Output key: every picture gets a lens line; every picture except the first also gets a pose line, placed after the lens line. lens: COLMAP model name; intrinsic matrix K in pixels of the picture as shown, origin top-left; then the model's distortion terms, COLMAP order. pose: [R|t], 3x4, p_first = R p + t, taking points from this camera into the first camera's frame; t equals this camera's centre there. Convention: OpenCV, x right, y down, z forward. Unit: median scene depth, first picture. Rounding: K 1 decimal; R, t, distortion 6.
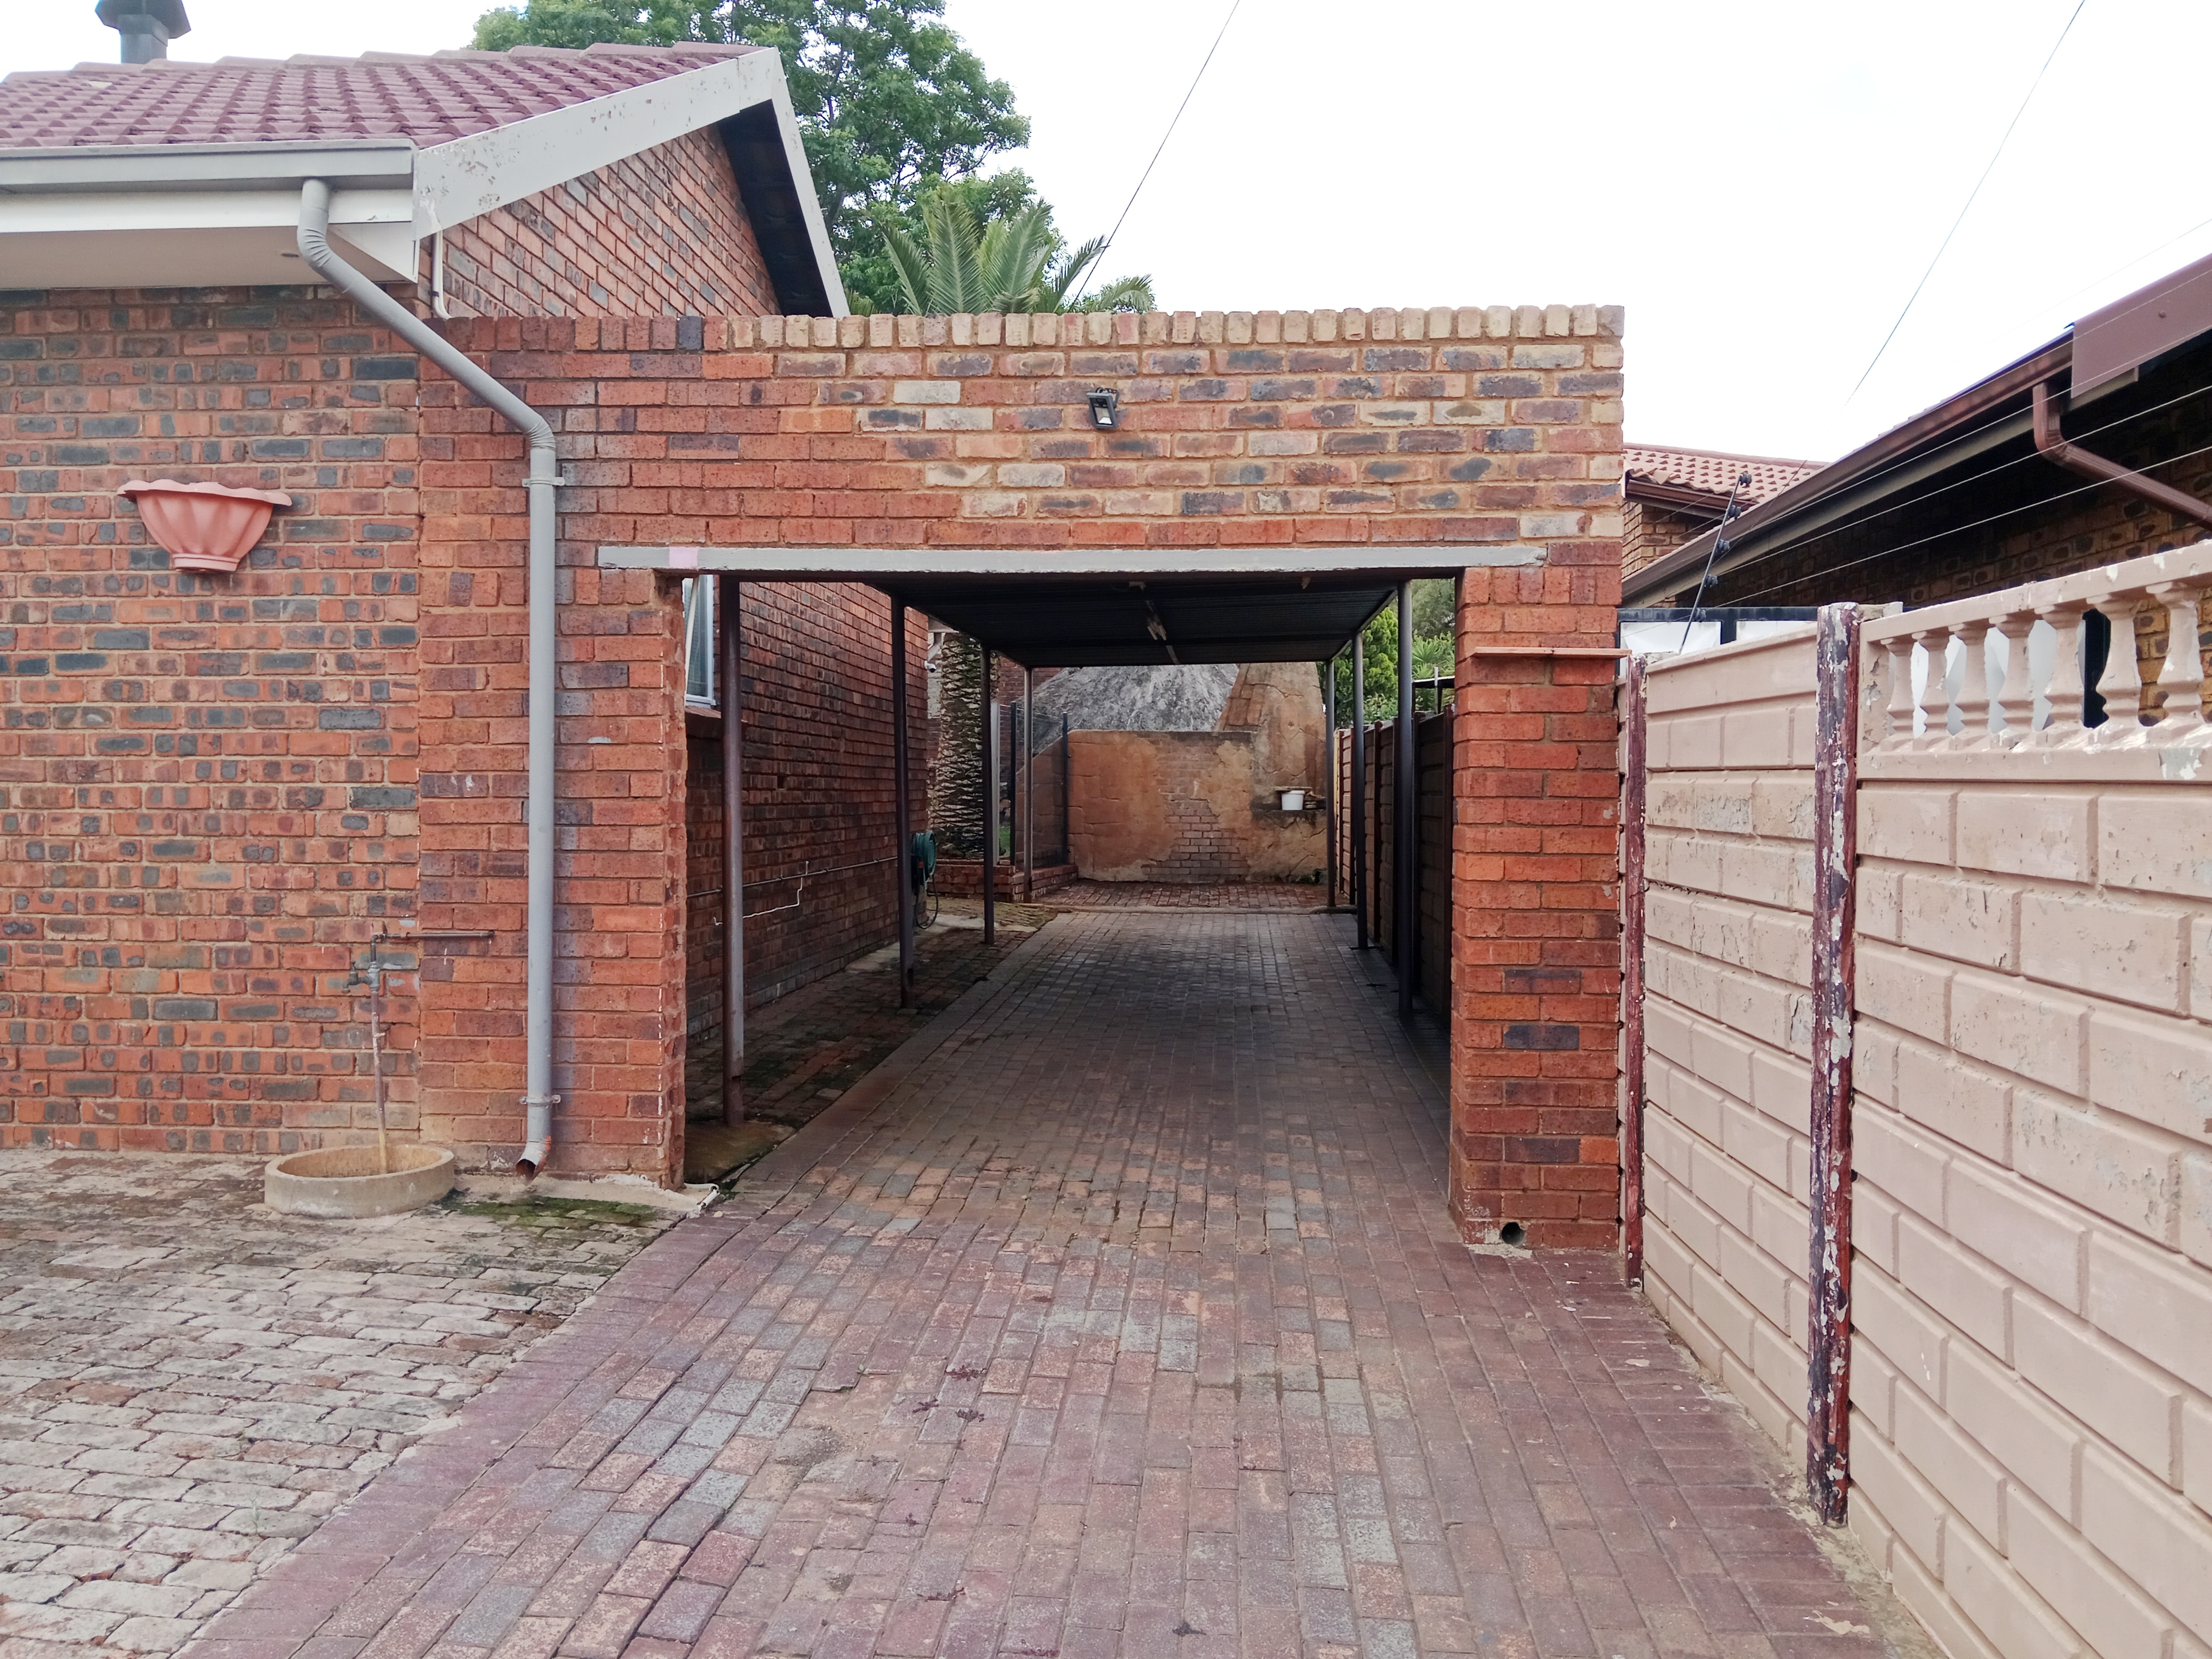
lens RADIAL K [[1798.1, 0, 1016.8], [0, 1798.1, 821.0], [0, 0, 1]] dist [0.197718, -0.490230]
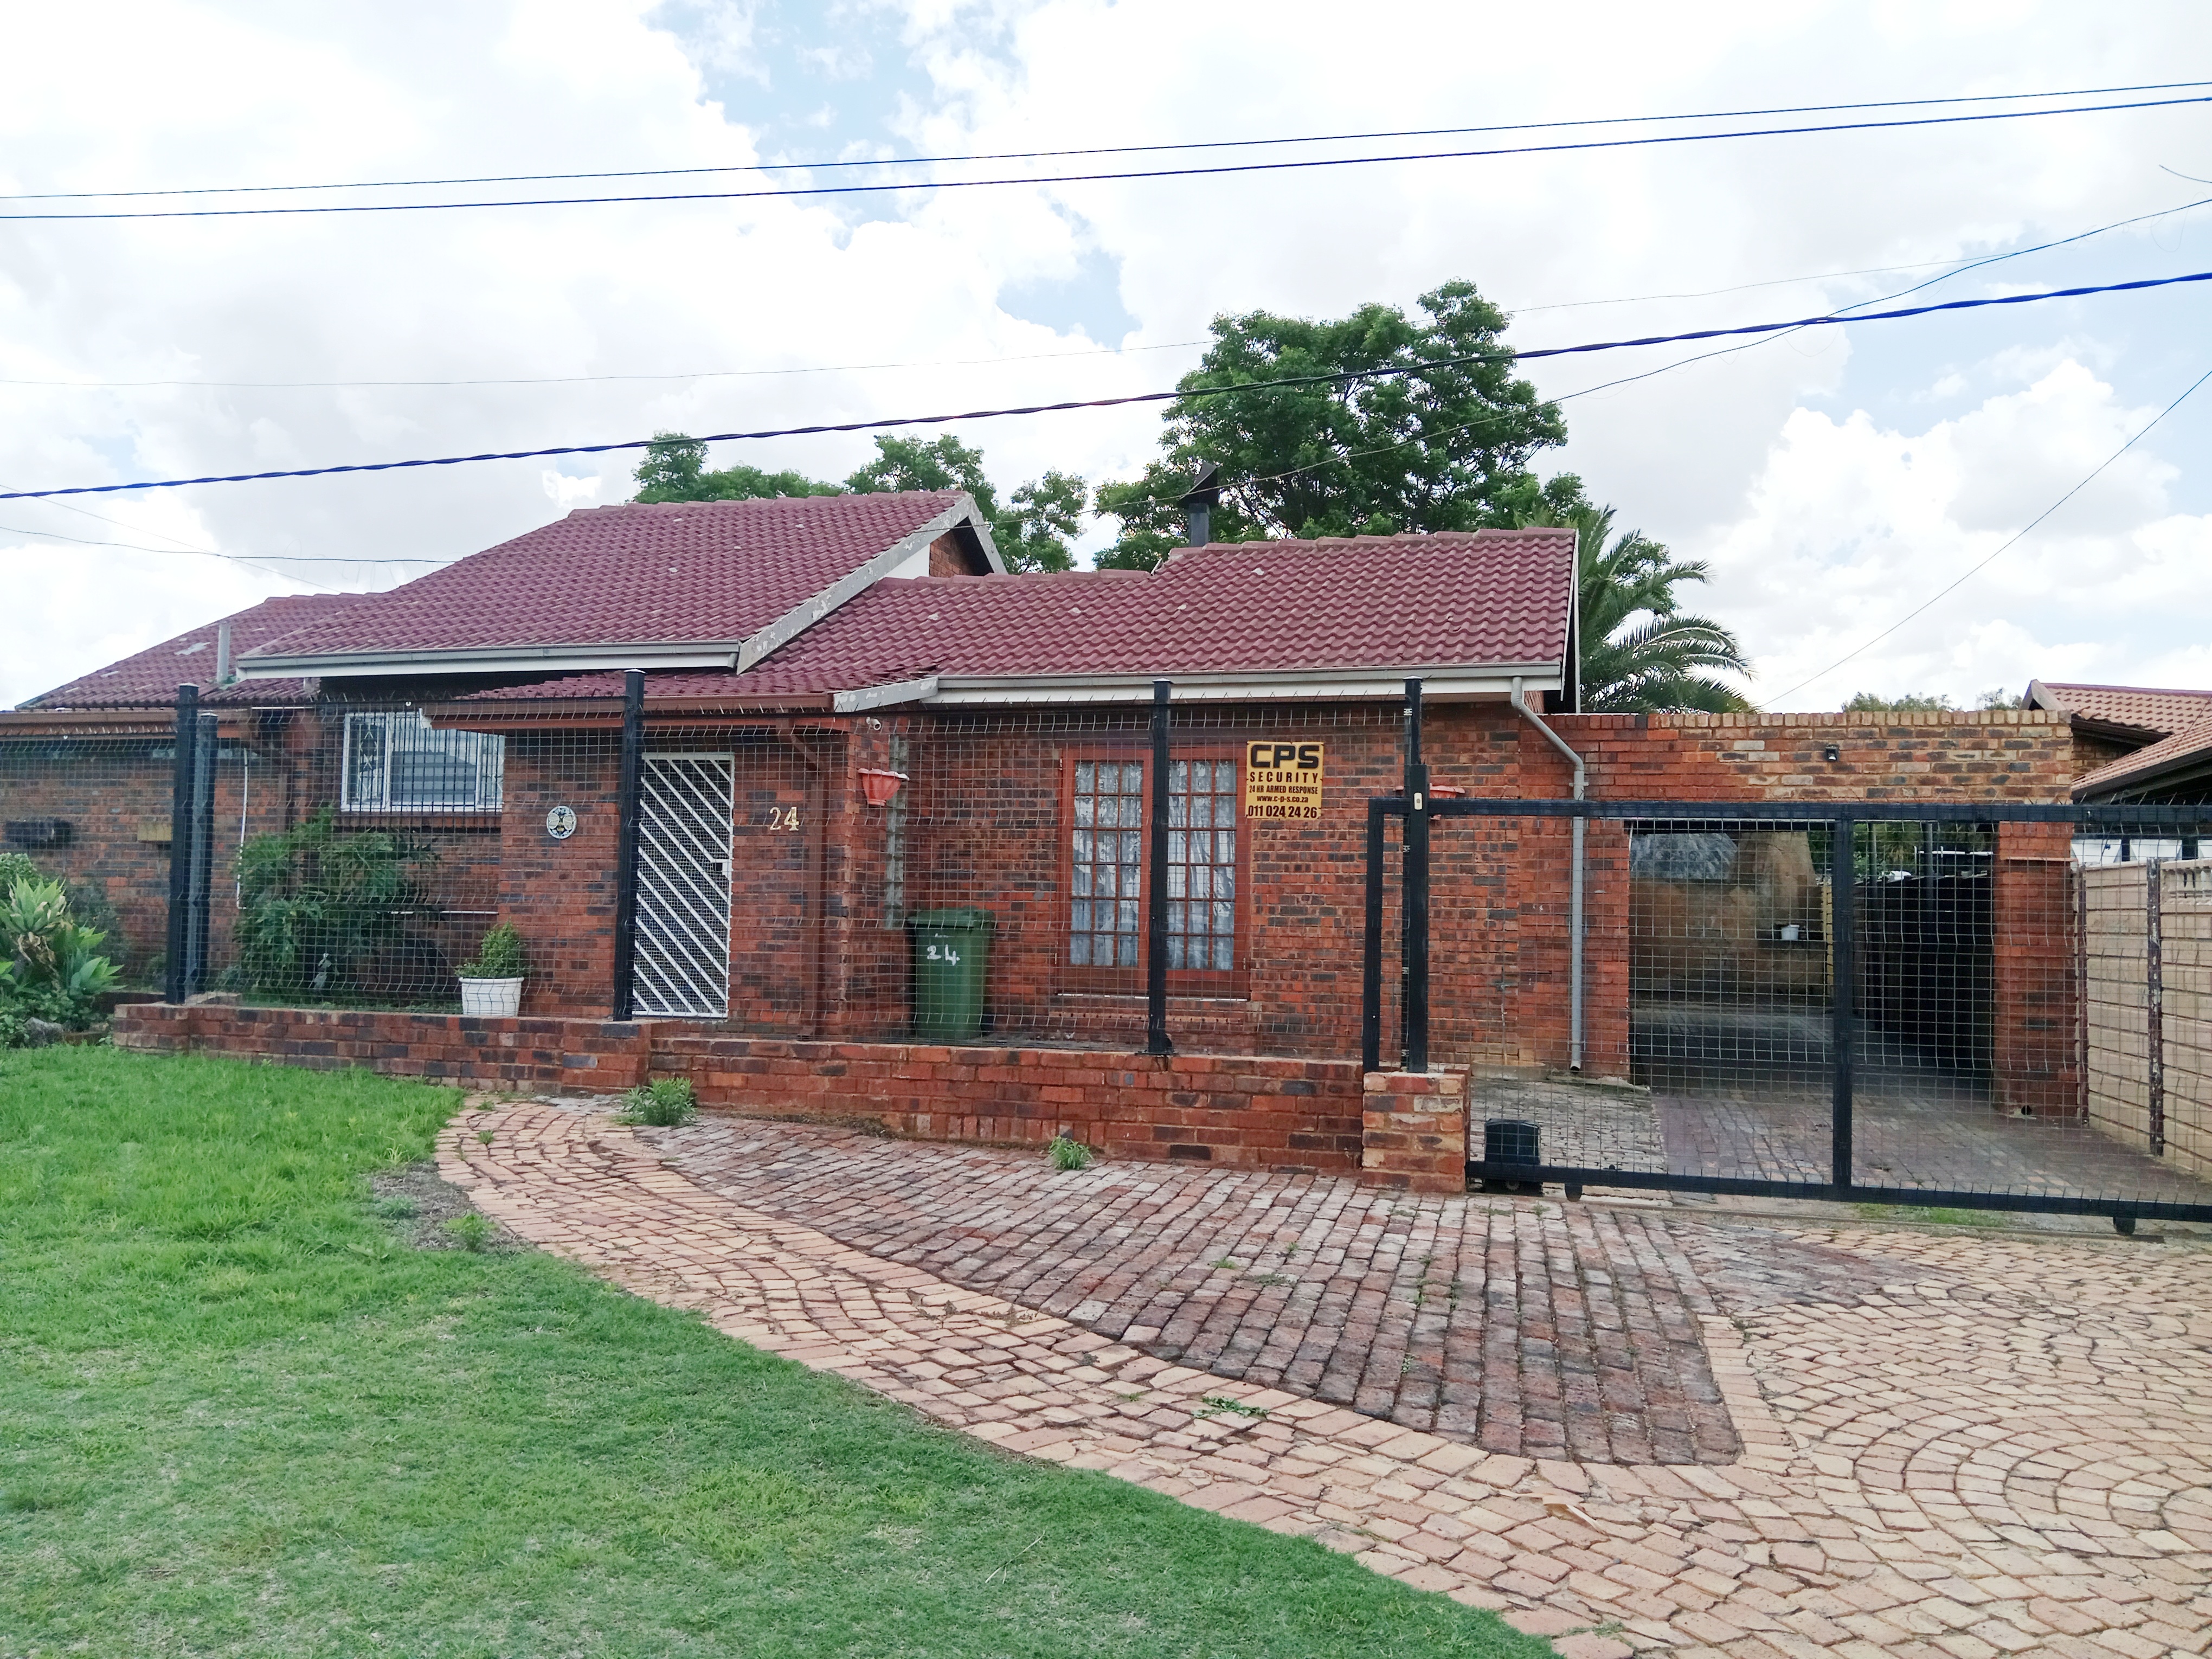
lens RADIAL K [[1670.4, 0, 1044.3], [0, 1670.4, 834.1], [0, 0, 1]] dist [0.001907, -0.040234]
pose [[0.974933, 0.004782, -0.222446, -0.459147], [-0.020334, 0.997500, -0.067675, 0.043921], [0.221566, 0.070502, 0.972593, -1.301866]]
